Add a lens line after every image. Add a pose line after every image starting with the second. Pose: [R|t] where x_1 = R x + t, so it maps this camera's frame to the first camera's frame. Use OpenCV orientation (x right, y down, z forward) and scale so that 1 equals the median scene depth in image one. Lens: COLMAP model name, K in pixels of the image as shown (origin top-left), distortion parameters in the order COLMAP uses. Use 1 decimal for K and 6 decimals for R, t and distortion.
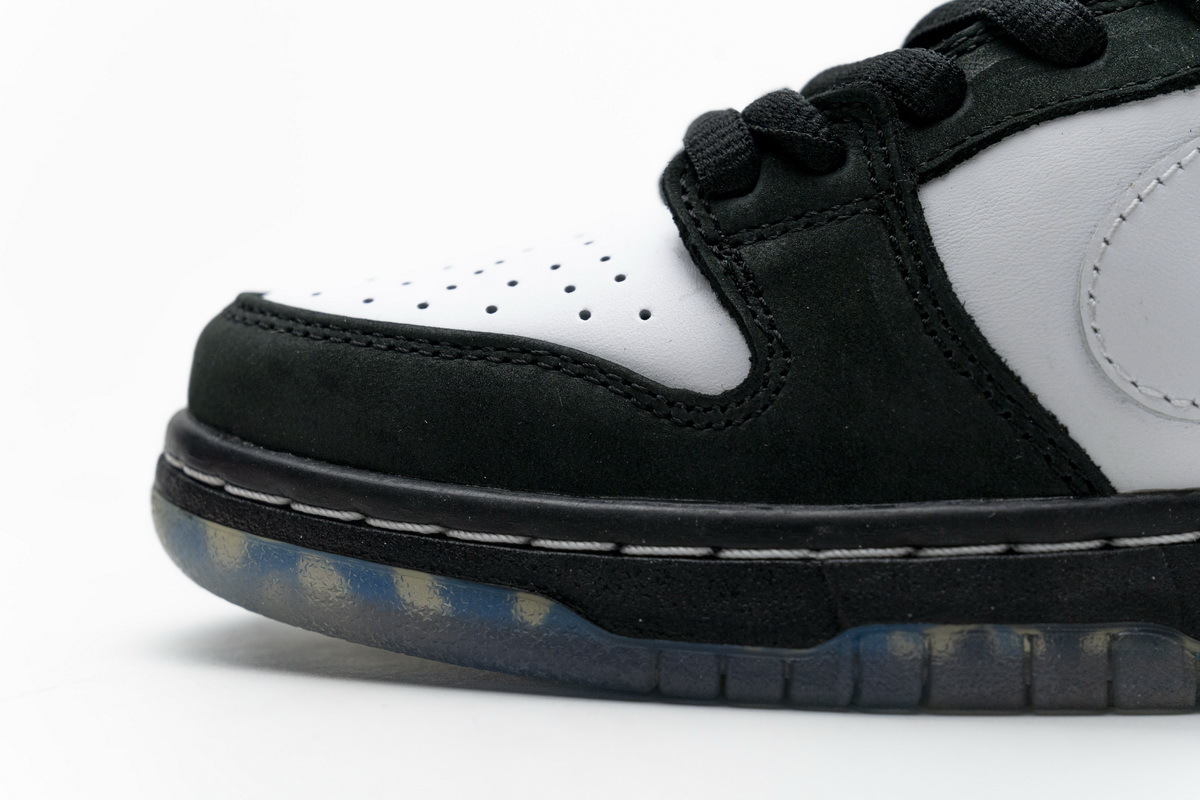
lens RADIAL K [[2410.7, 0, 597.2], [0, 2410.7, 404.5], [0, 0, 1]] dist [0.039466, 0.000000]
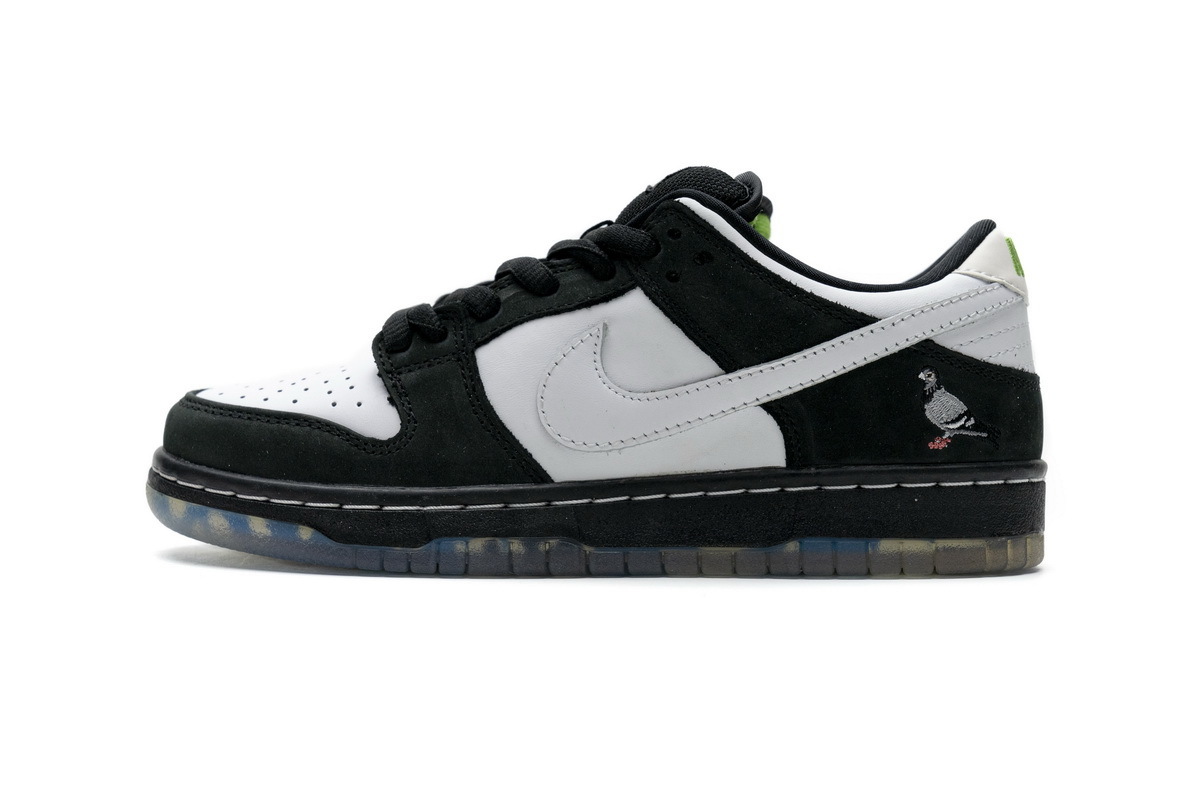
lens RADIAL K [[2410.7, 0, 603.0], [0, 2410.7, 396.2], [0, 0, 1]] dist [0.039466, 0.000000]
pose [[0.999397, -0.000239, -0.034722, 0.335012], [-0.000503, 0.999771, -0.021382, 0.003390], [0.034719, 0.021387, 0.999168, -1.286022]]
